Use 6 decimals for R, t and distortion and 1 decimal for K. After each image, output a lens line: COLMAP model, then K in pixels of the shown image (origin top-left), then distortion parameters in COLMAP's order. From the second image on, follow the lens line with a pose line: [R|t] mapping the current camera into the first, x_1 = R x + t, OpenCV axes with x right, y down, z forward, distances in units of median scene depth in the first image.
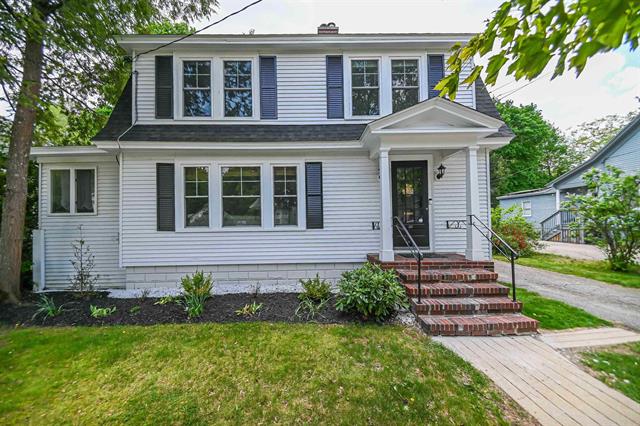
lens RADIAL K [[245.4, 0, 321.5], [0, 245.4, 221.3], [0, 0, 1]] dist [-0.000015, -0.000056]
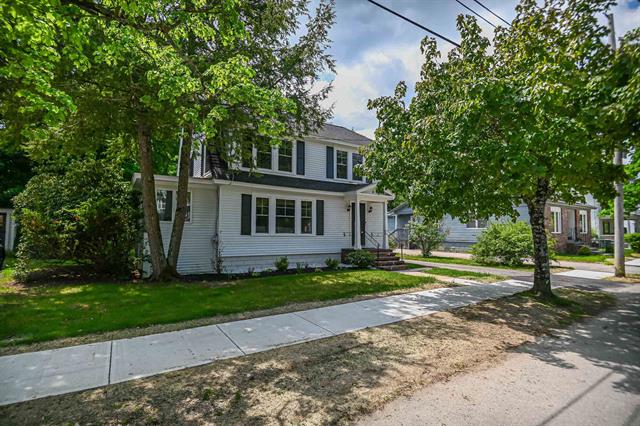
lens RADIAL K [[312.2, 0, 312.3], [0, 312.2, 217.2], [0, 0, 1]] dist [0.023356, -0.024762]
pose [[0.850689, 0.048778, 0.523401, -1.338749], [-0.019753, 0.997949, -0.060898, 0.038578], [-0.525298, 0.041467, 0.849907, -1.011474]]
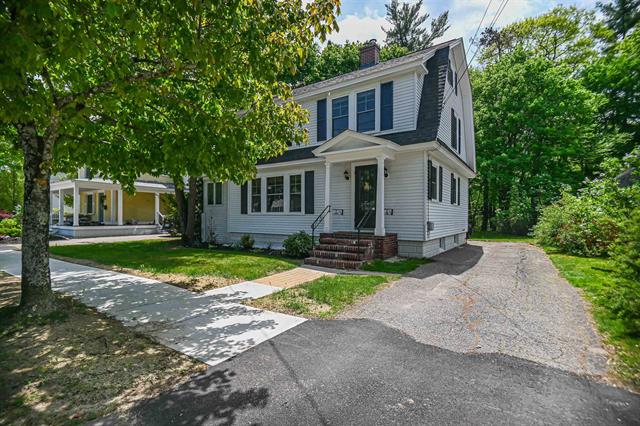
lens RADIAL K [[312.2, 0, 312.3], [0, 312.2, 217.2], [0, 0, 1]] dist [0.023356, -0.024762]
pose [[0.804711, 0.018518, -0.593378, 1.166454], [-0.015480, 0.999828, 0.010208, 0.031358], [0.593465, 0.000971, 0.804859, -0.586717]]
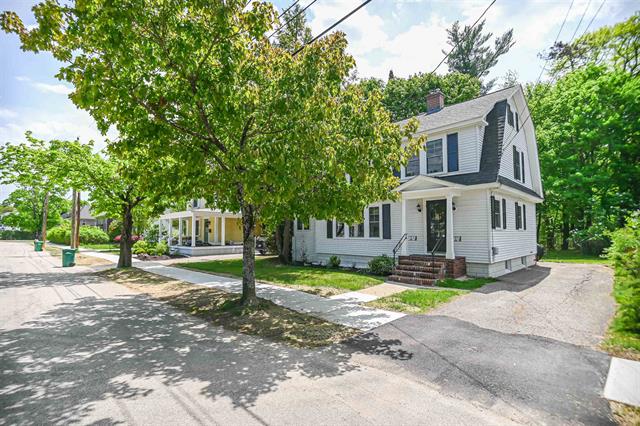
lens RADIAL K [[312.2, 0, 312.3], [0, 312.2, 217.2], [0, 0, 1]] dist [0.023356, -0.024762]
pose [[0.680444, -0.023995, -0.732407, 1.353706], [-0.007953, 0.999163, -0.040124, -0.036384], [0.732757, 0.033127, 0.679683, -1.069349]]
